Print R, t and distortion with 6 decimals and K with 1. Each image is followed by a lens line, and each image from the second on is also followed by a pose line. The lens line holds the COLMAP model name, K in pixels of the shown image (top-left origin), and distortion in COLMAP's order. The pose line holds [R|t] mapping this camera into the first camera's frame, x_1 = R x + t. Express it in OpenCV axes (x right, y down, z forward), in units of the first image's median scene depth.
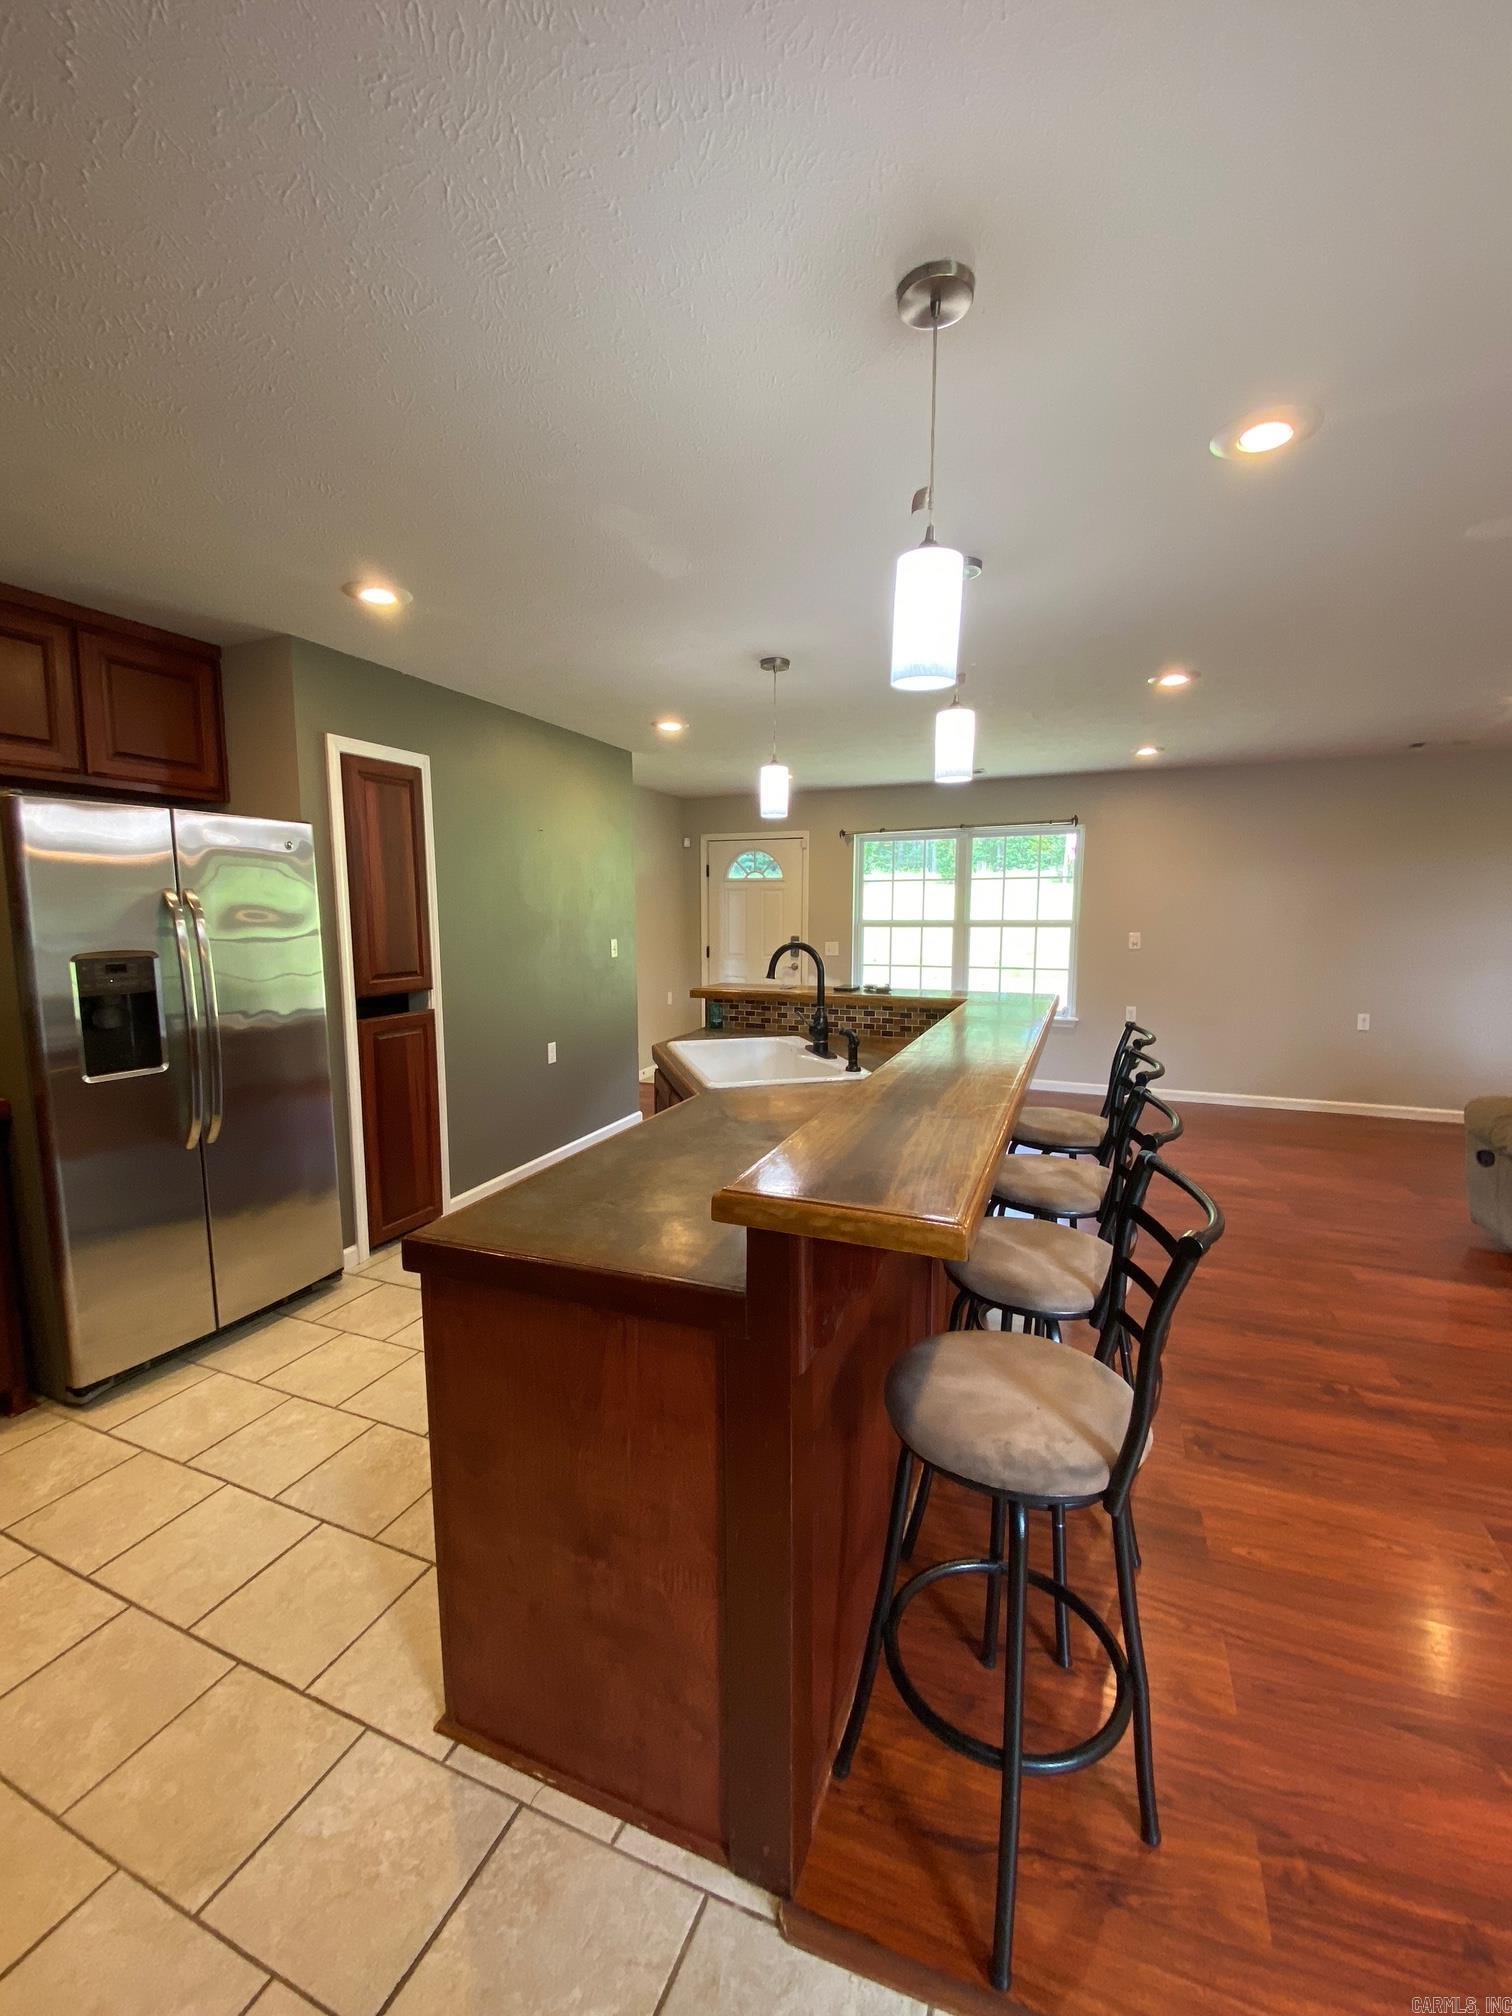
lens RADIAL K [[819.0, 0, 756.7], [0, 819.0, 1007.9], [0, 0, 1]] dist [0.006555, -0.009685]
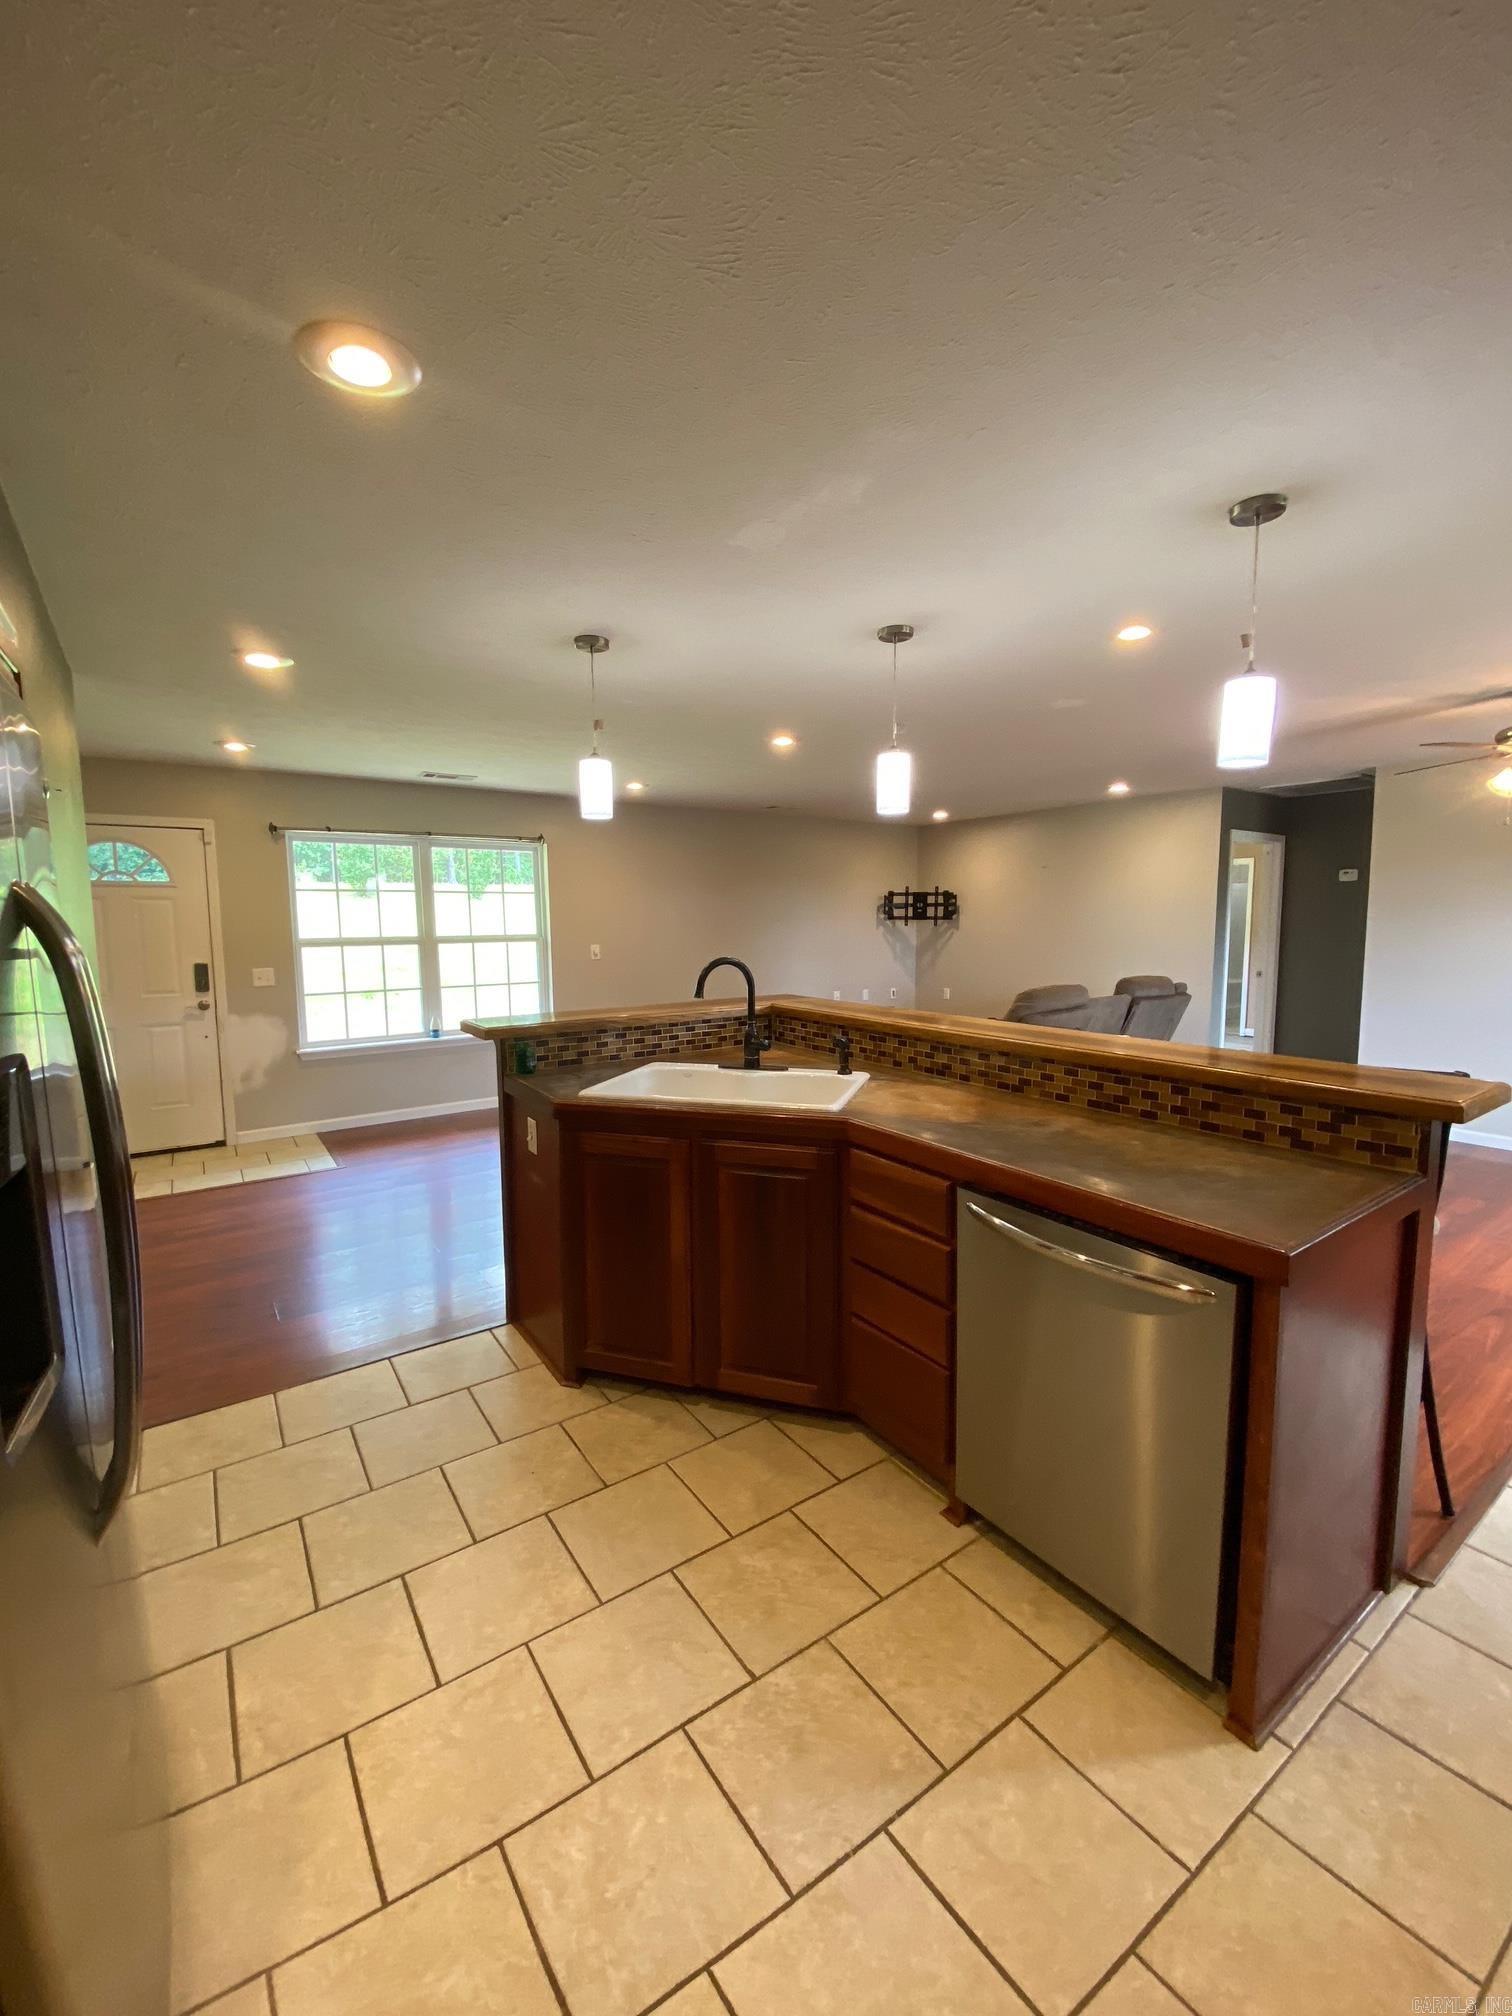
lens RADIAL K [[819.0, 0, 770.2], [0, 819.0, 1003.8], [0, 0, 1]] dist [0.006555, -0.009685]
pose [[0.538743, -0.090233, 0.837624, -0.761494], [0.109305, 0.993330, 0.036704, -0.059127], [-0.835349, 0.071782, 0.545012, 0.465841]]
